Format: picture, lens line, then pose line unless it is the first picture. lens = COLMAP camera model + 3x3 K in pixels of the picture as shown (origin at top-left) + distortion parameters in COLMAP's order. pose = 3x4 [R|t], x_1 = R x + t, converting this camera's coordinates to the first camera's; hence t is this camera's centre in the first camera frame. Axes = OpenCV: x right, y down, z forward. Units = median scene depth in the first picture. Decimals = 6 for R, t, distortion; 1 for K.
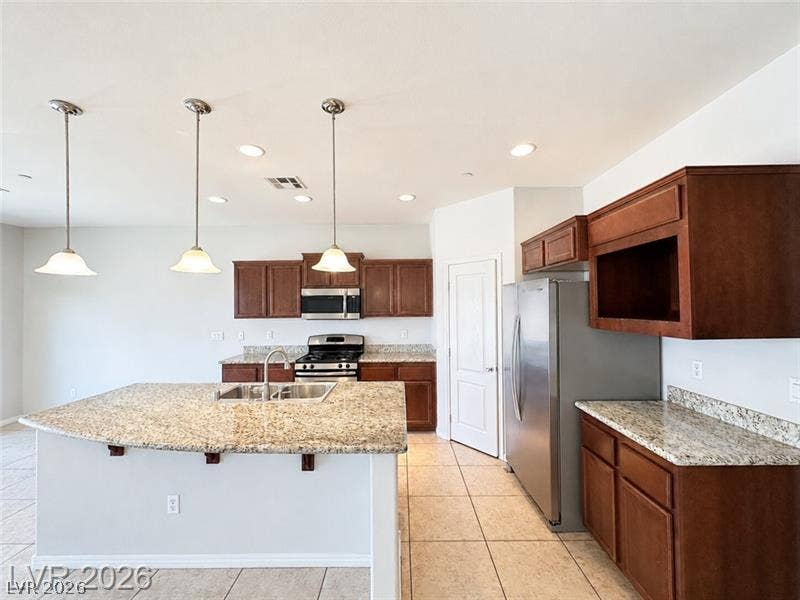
lens RADIAL K [[323.3, 0, 400.1], [0, 323.3, 300.5], [0, 0, 1]] dist [-0.000072, -0.000345]
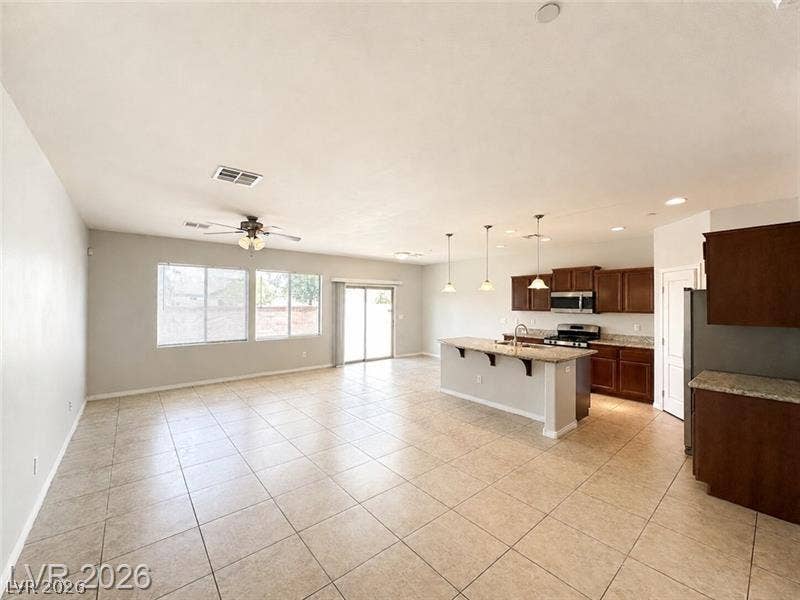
lens RADIAL K [[323.3, 0, 401.0], [0, 323.3, 299.4], [0, 0, 1]] dist [-0.000072, -0.000345]
pose [[0.651118, 0.005246, -0.758959, 0.395894], [0.000430, 0.999973, 0.007281, -0.014492], [0.758977, -0.005067, 0.651098, -0.539797]]
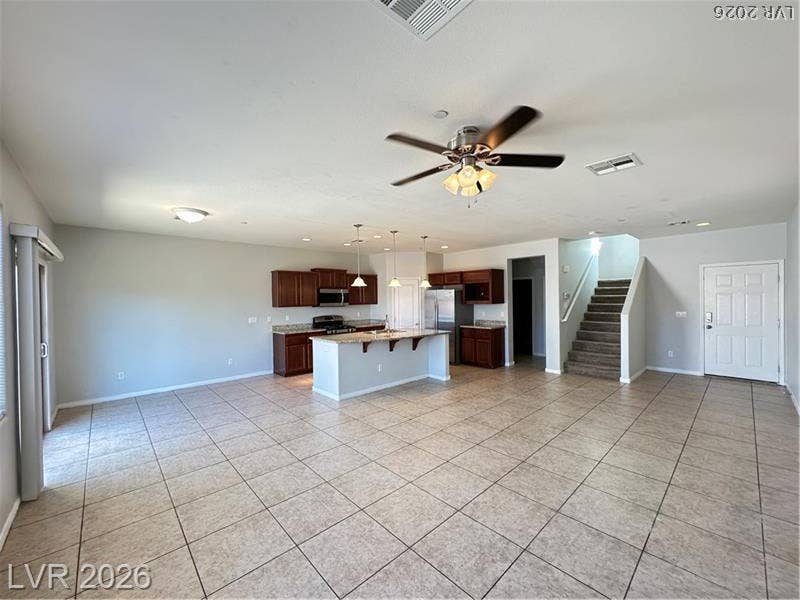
lens RADIAL K [[323.3, 0, 399.9], [0, 323.3, 298.8], [0, 0, 1]] dist [-0.000072, -0.000345]
pose [[0.721952, -0.004051, 0.691931, -1.186927], [-0.000226, 0.999981, 0.006090, 0.005053], [-0.691943, -0.004554, 0.721938, -0.534680]]
